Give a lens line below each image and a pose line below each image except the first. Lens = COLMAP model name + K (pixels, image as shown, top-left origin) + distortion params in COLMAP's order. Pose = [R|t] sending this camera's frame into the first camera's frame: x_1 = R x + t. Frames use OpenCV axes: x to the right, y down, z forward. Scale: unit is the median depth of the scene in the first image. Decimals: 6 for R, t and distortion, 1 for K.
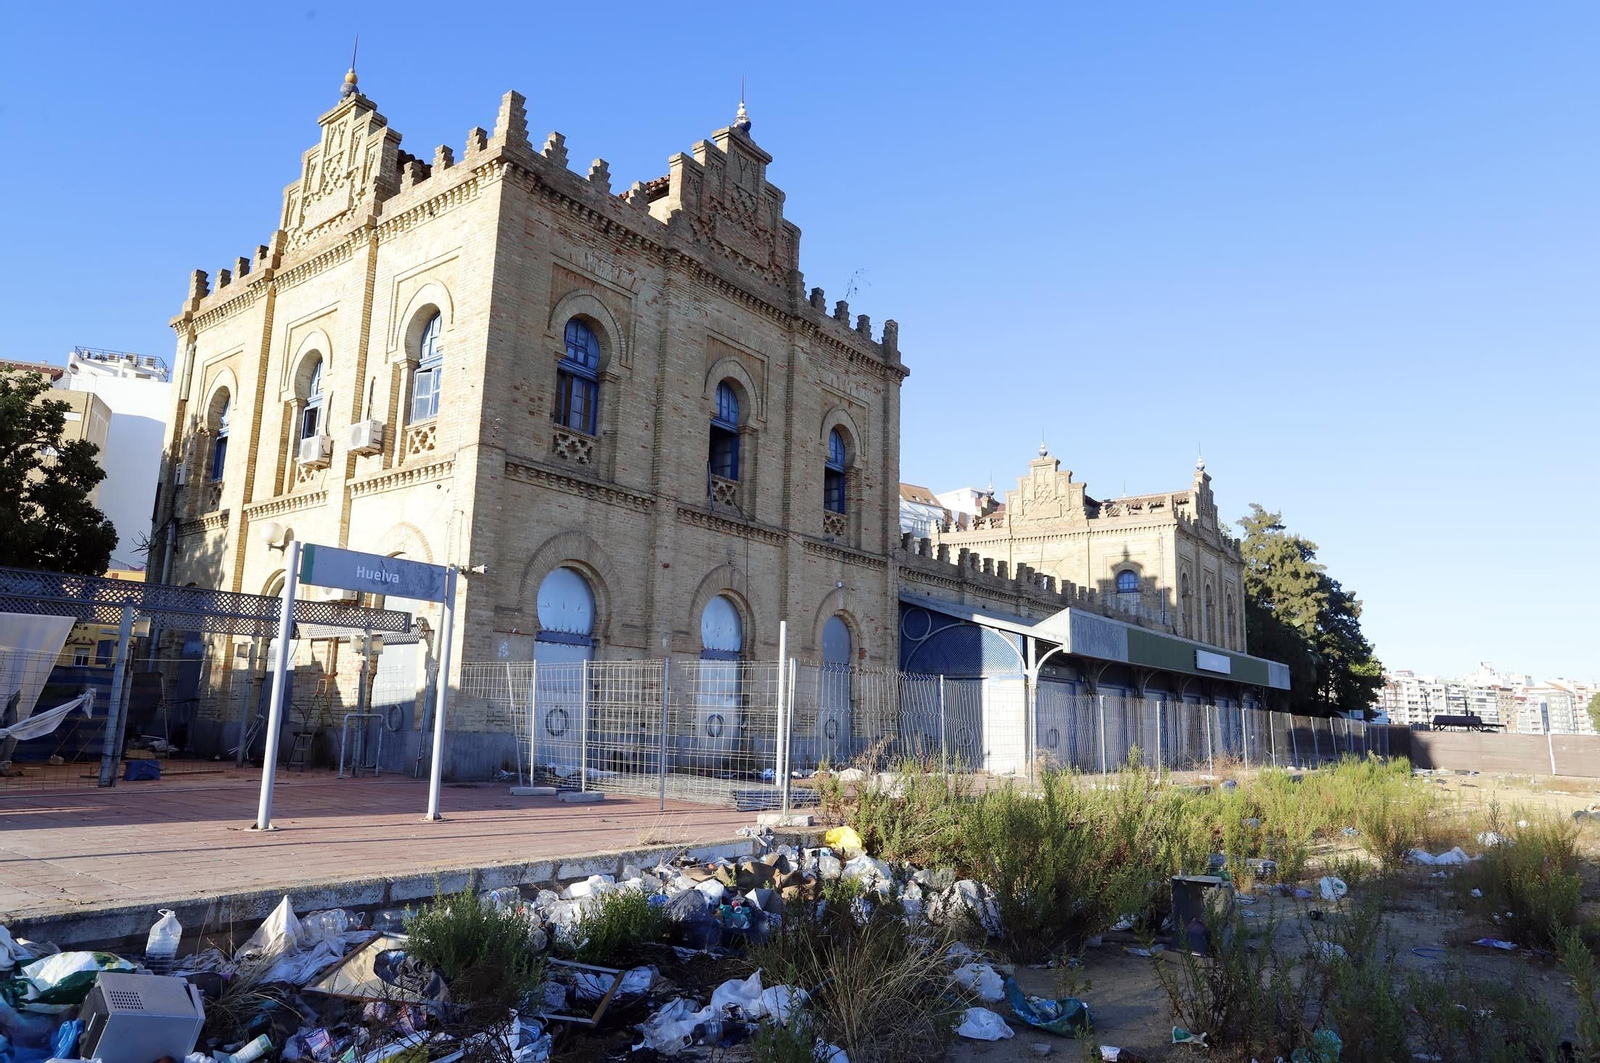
lens RADIAL K [[1004.3, 0, 797.2], [0, 1004.3, 535.3], [0, 0, 1]] dist [-0.063195, 0.058145]
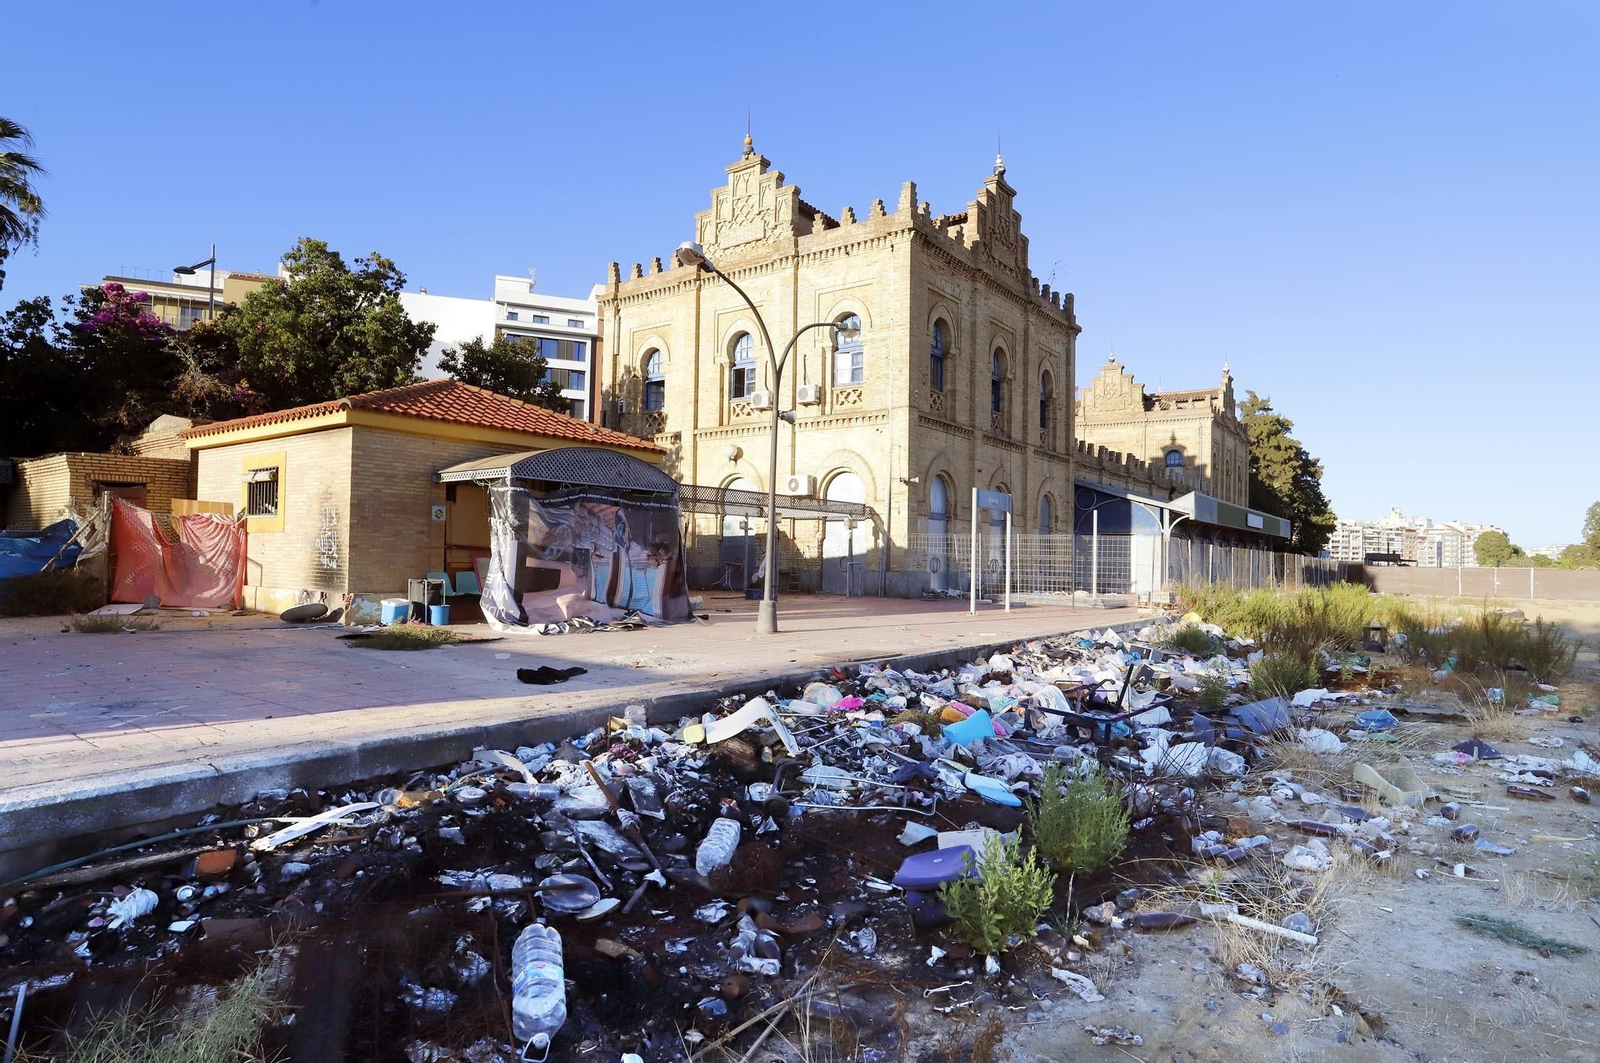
lens RADIAL K [[914.3, 0, 800.0], [0, 914.3, 531.5], [0, 0, 1]] dist [-0.093637, 0.062860]
pose [[0.999778, -0.005197, 0.020412, -0.438396], [0.001987, 0.988034, 0.154226, -0.098388], [-0.020969, -0.154151, 0.987825, -0.467780]]
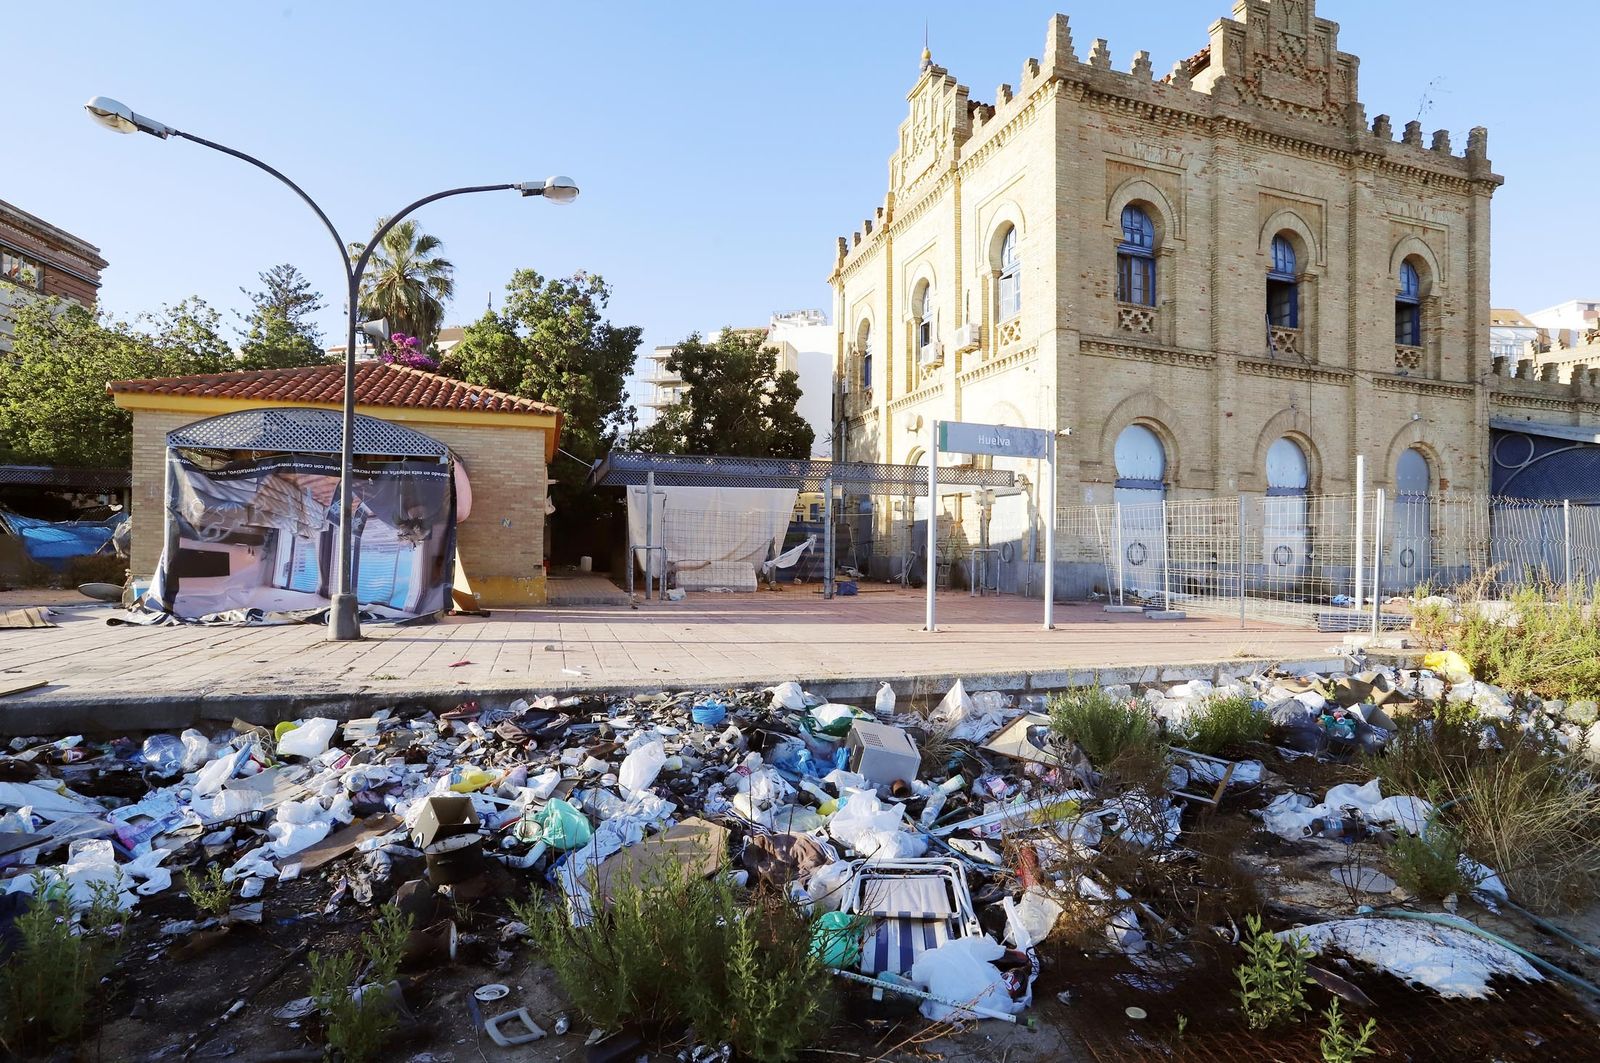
lens RADIAL K [[794.5, 0, 803.4], [0, 794.5, 543.2], [0, 0, 1]] dist [-0.077048, 0.035723]
pose [[0.814513, -0.014190, -0.579972, -0.016553], [0.111417, 0.984918, 0.132376, 0.003741], [0.569346, -0.172441, 0.803809, 0.010529]]
